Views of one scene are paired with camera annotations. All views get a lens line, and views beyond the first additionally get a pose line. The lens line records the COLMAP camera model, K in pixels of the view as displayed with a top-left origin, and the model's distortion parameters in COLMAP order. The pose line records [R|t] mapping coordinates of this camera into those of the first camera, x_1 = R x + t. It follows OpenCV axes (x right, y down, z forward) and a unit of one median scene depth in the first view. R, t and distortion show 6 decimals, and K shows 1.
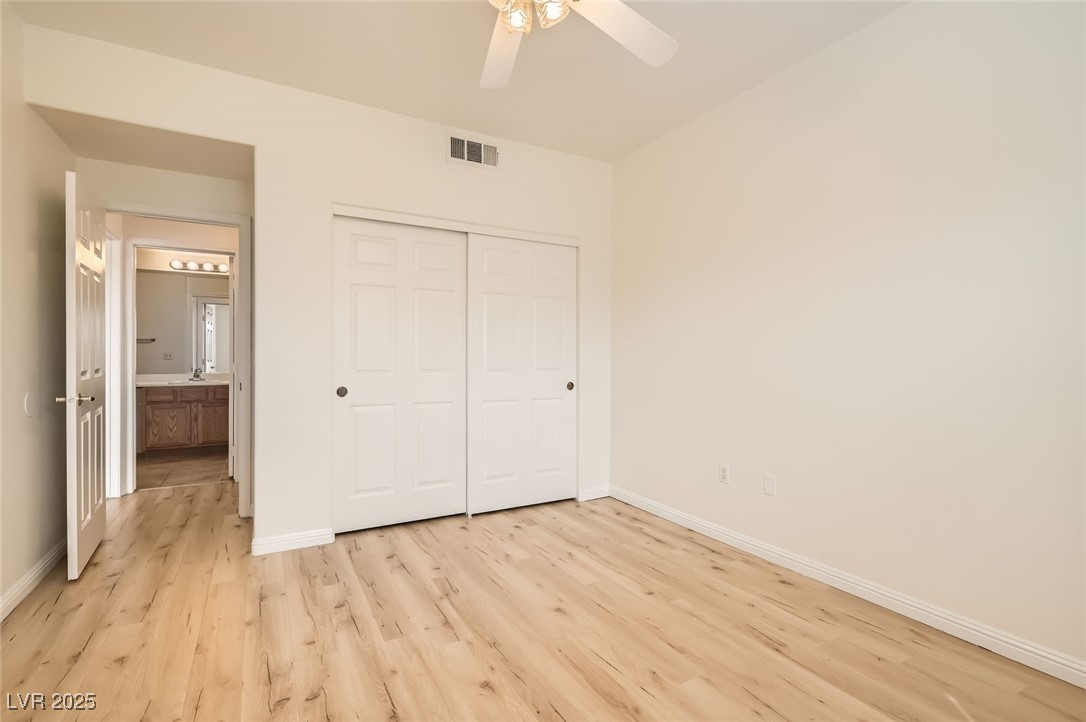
lens RADIAL K [[501.5, 0, 541.8], [0, 501.5, 358.5], [0, 0, 1]] dist [0.006301, -0.004110]
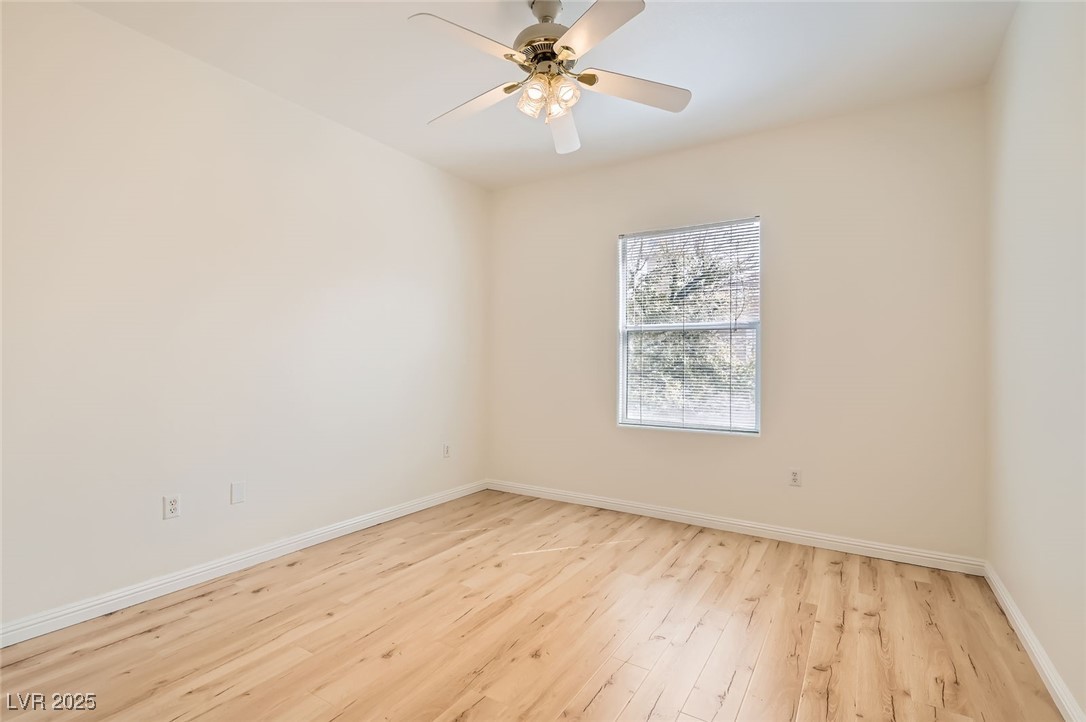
lens RADIAL K [[501.5, 0, 542.5], [0, 501.5, 361.4], [0, 0, 1]] dist [0.006301, -0.004110]
pose [[-0.472228, -0.007692, 0.881443, -0.777666], [-0.004229, 0.999970, 0.006461, -0.014154], [-0.881466, -0.000676, -0.472246, 1.064003]]
